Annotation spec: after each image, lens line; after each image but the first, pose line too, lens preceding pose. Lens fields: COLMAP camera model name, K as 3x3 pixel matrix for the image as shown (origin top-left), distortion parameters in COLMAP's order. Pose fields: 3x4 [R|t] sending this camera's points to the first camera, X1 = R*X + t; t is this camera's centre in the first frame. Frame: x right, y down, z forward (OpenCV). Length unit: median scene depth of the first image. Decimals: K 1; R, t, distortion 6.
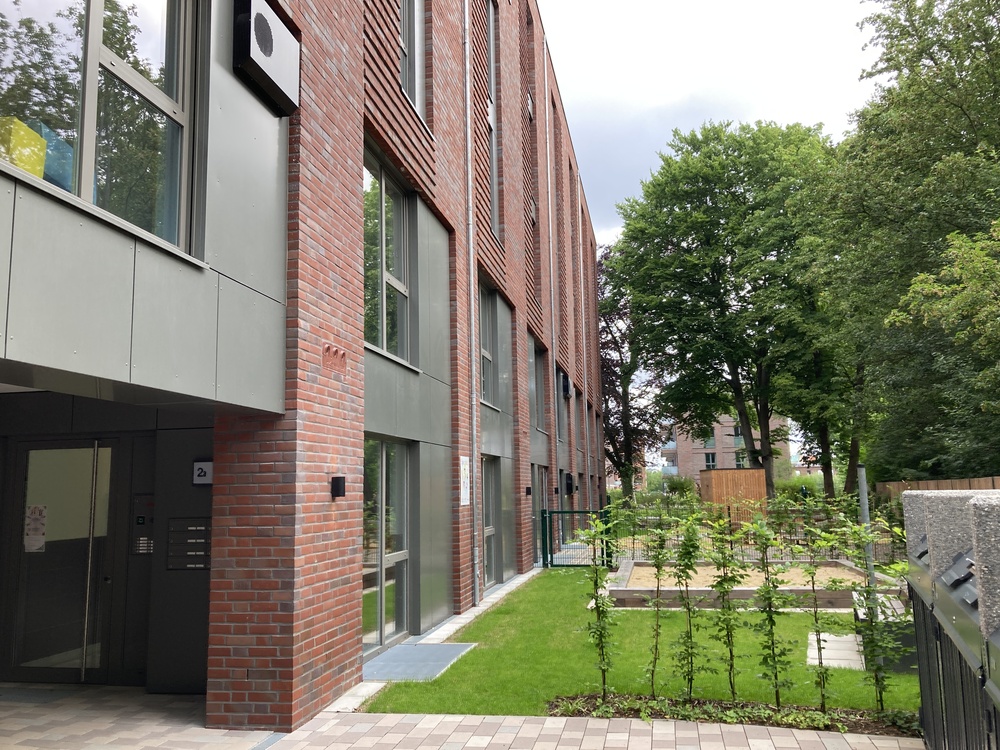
lens RADIAL K [[830.0, 0, 501.1], [0, 830.0, 376.9], [0, 0, 1]] dist [0.006735, 0.002416]
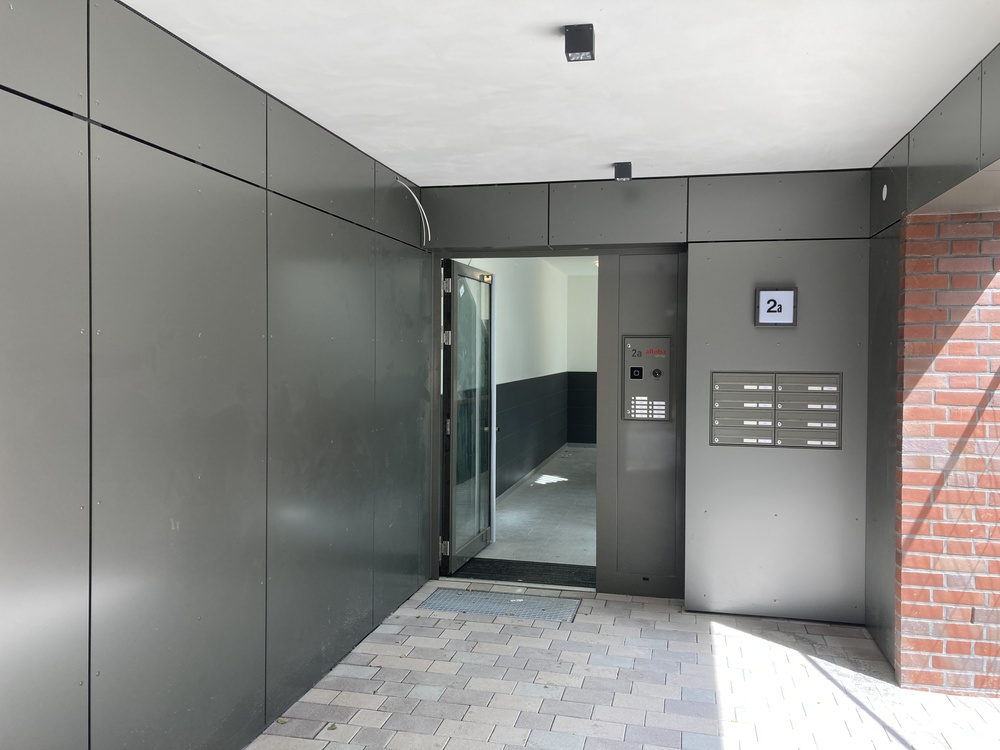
lens RADIAL K [[830.0, 0, 498.7], [0, 830.0, 372.5], [0, 0, 1]] dist [0.006735, 0.002416]
pose [[0.998314, 0.033011, -0.047743, -0.551723], [-0.024760, 0.986130, 0.164115, 0.063117], [0.052498, -0.162656, 0.985285, 0.316920]]
